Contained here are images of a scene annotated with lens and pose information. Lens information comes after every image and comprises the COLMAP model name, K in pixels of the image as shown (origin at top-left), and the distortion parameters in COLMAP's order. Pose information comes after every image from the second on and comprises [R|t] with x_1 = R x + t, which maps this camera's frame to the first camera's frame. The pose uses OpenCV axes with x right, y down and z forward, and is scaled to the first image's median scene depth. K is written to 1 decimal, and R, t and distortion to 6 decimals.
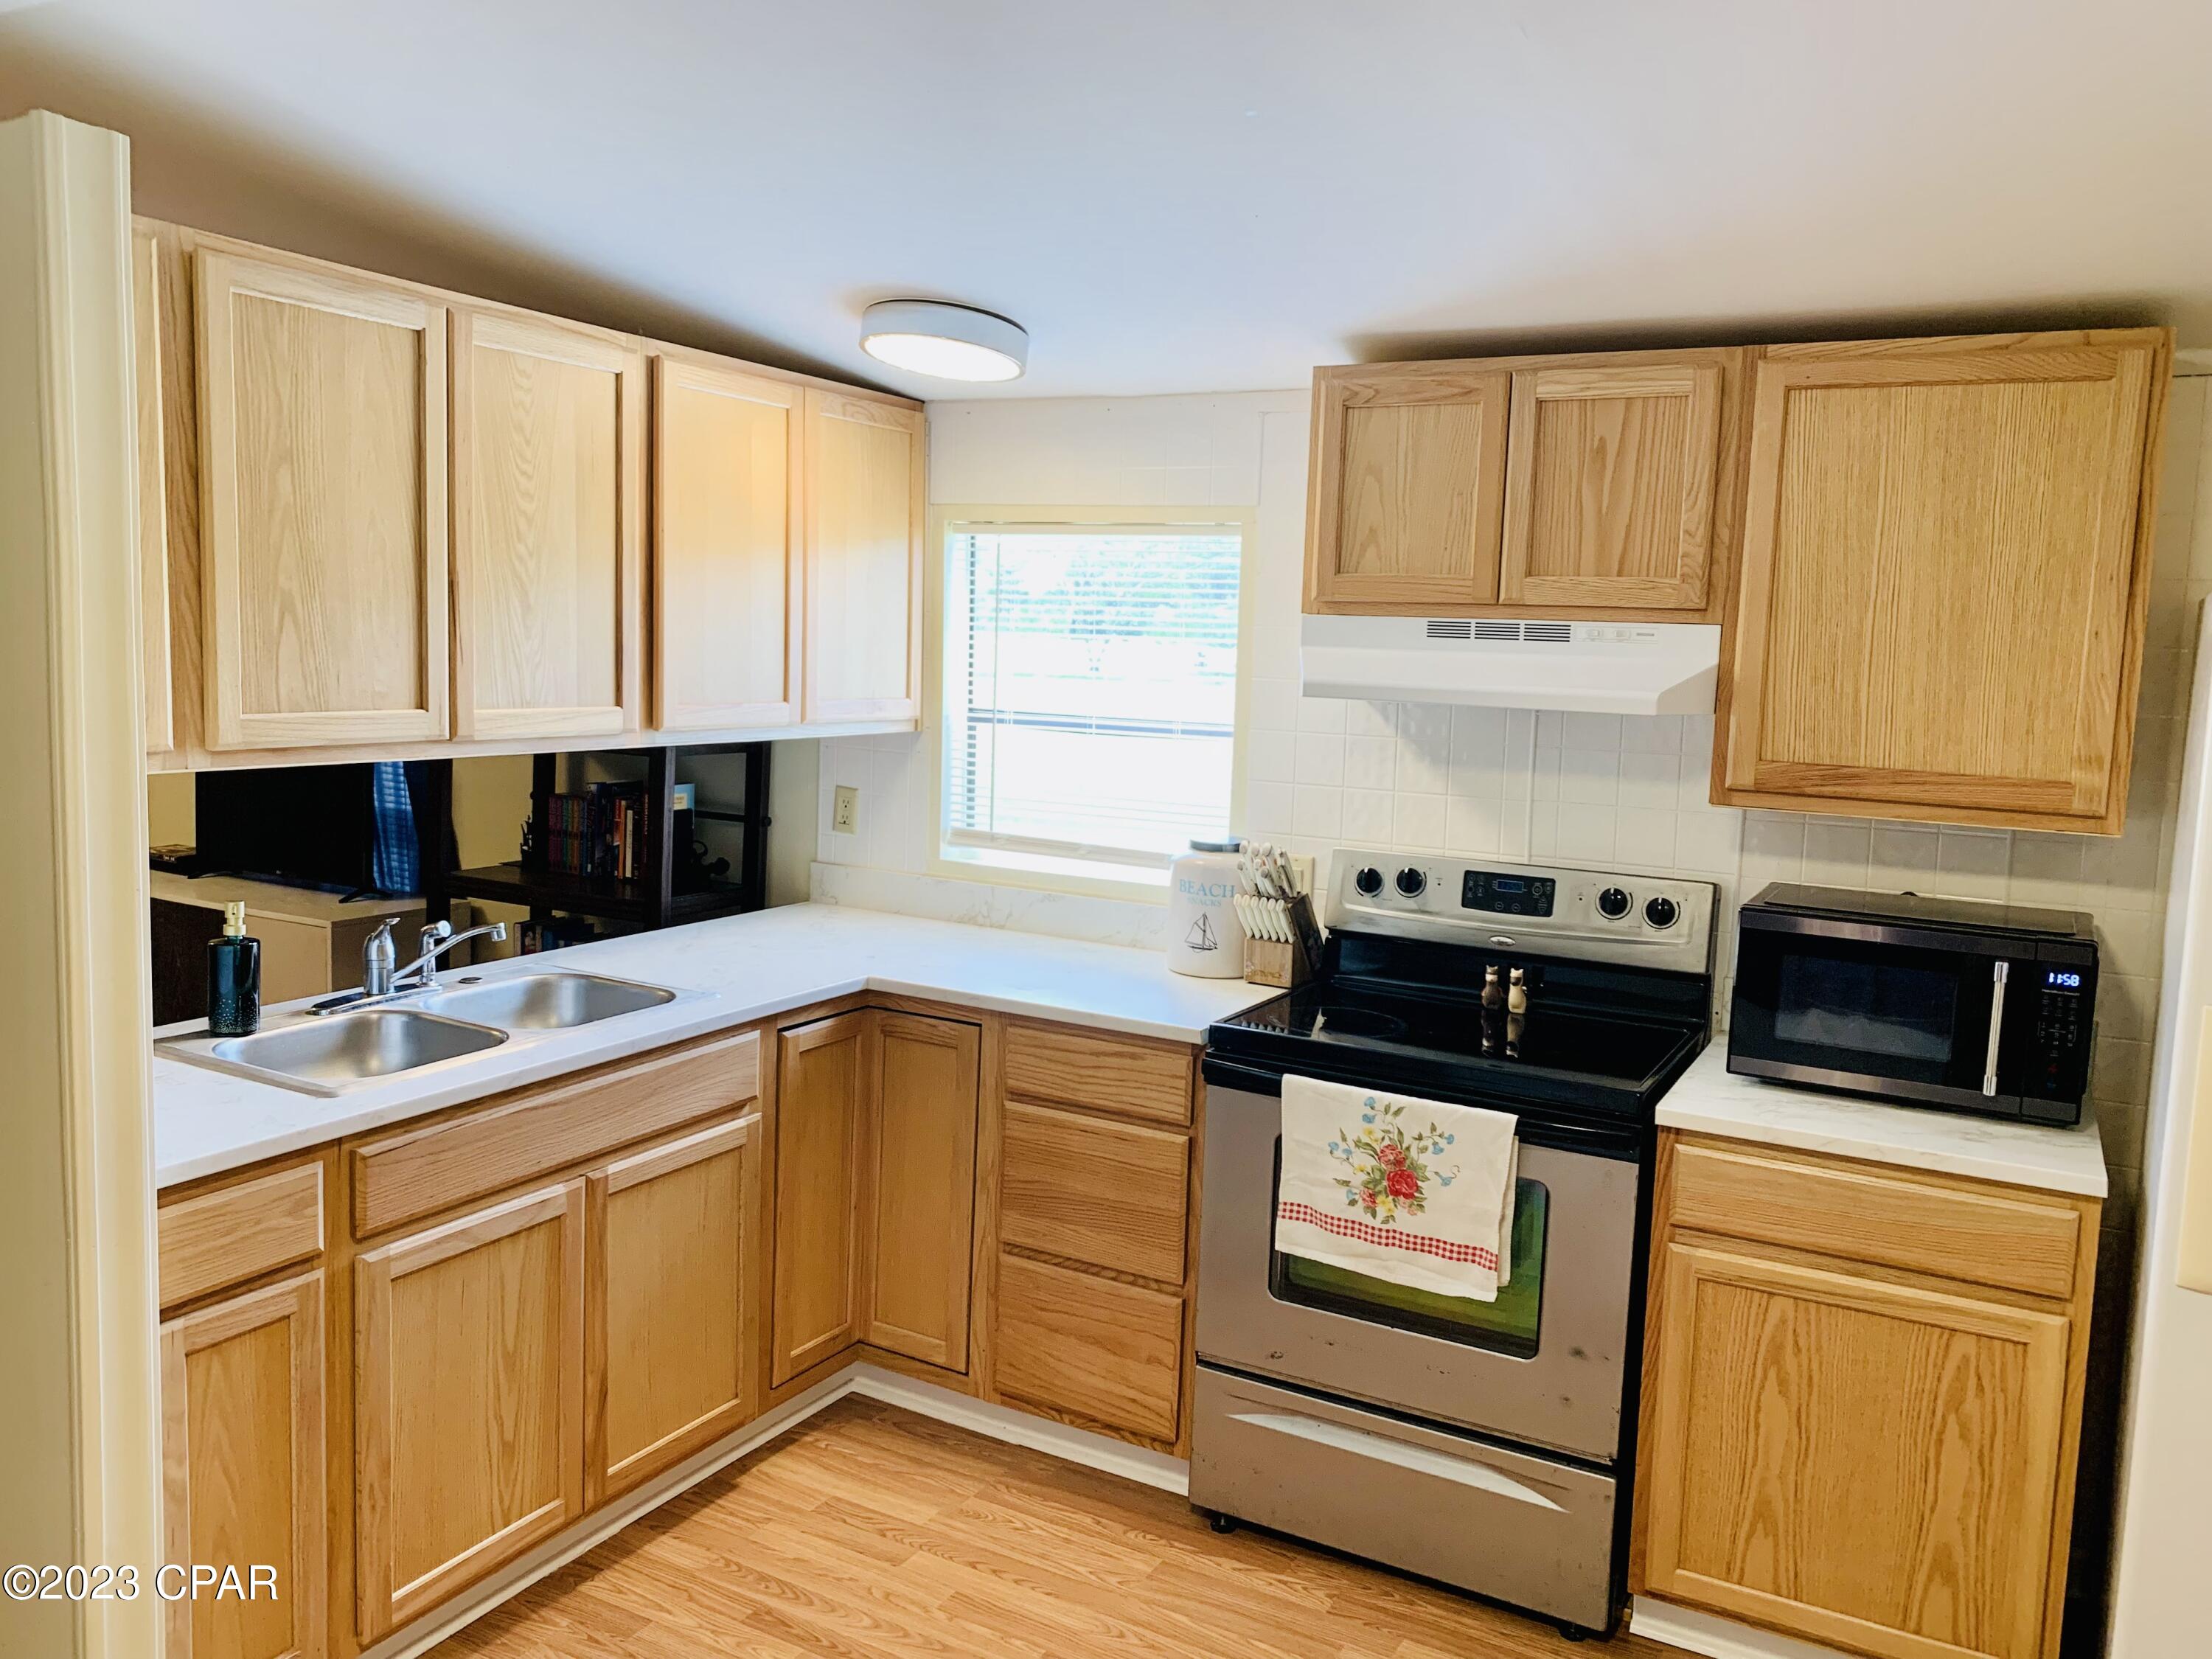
lens RADIAL K [[1701.3, 0, 1093.4], [0, 1701.3, 815.3], [0, 0, 1]] dist [0.057038, -0.070458]
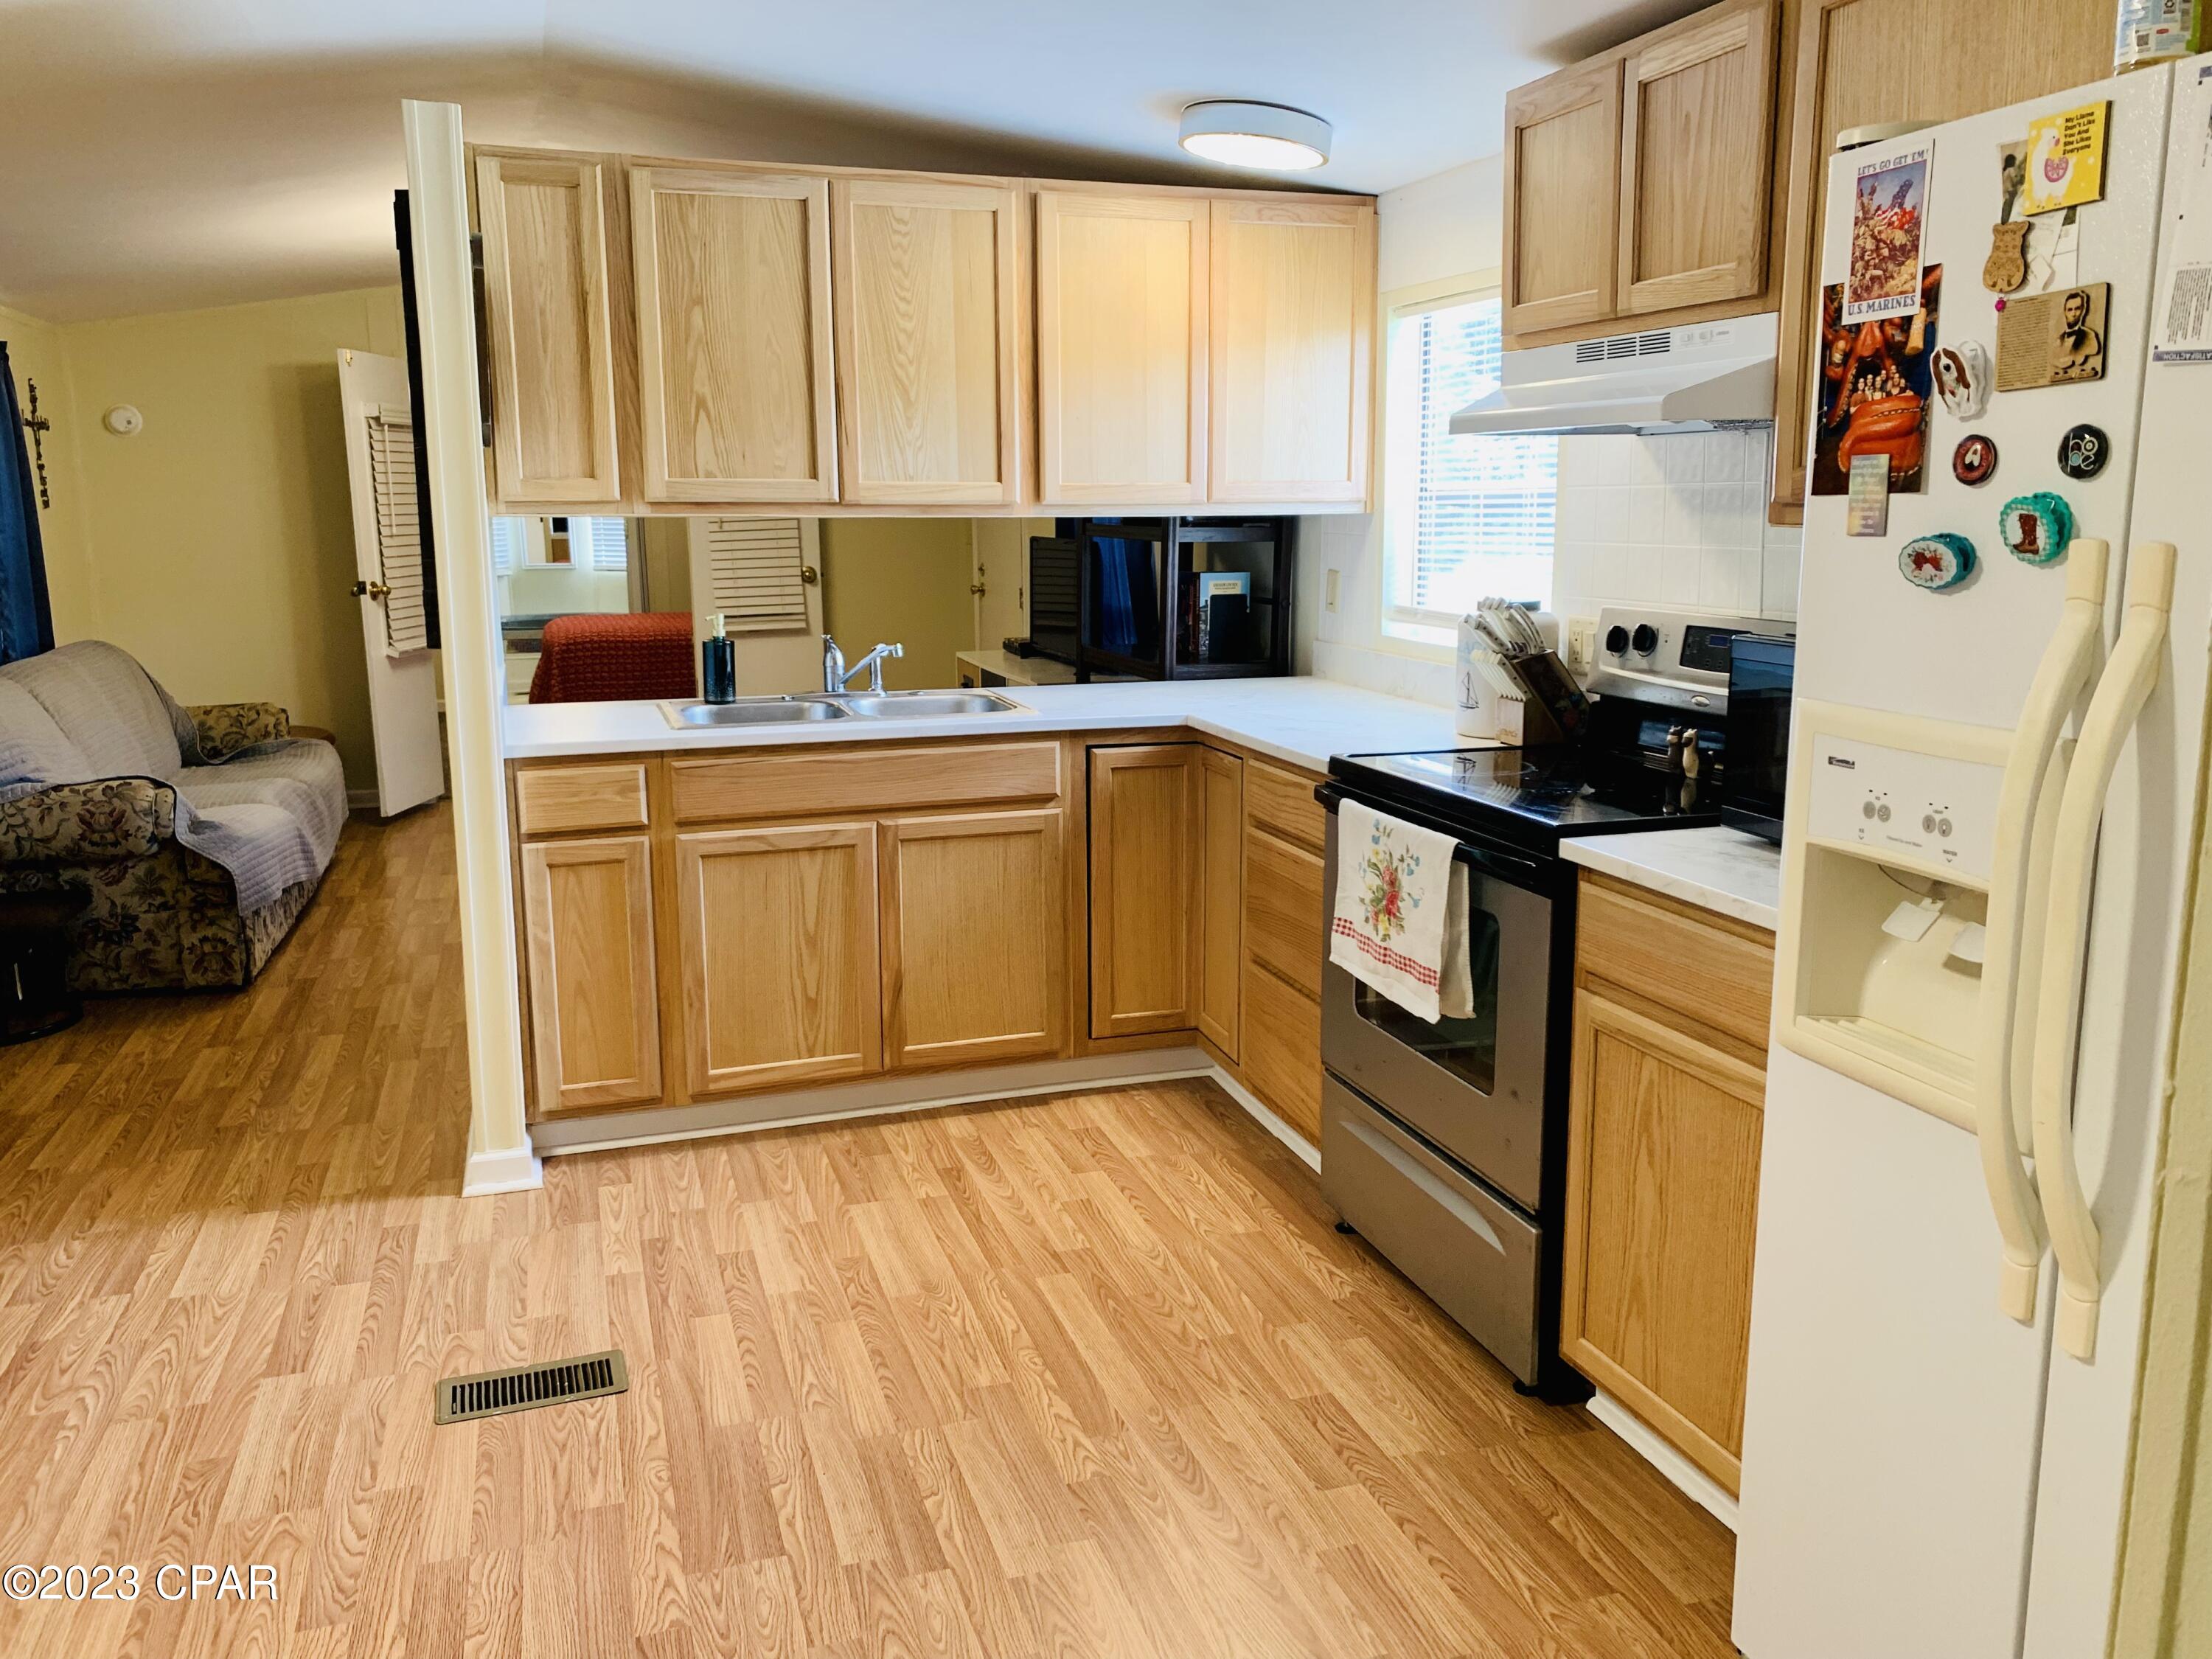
lens RADIAL K [[1701.3, 0, 1159.4], [0, 1701.3, 804.1], [0, 0, 1]] dist [0.057038, -0.070458]
pose [[0.734401, 0.079231, -0.674075, 0.752210], [-0.044504, 0.996647, 0.068659, 0.091795], [0.677255, -0.020424, 0.735465, 0.157703]]
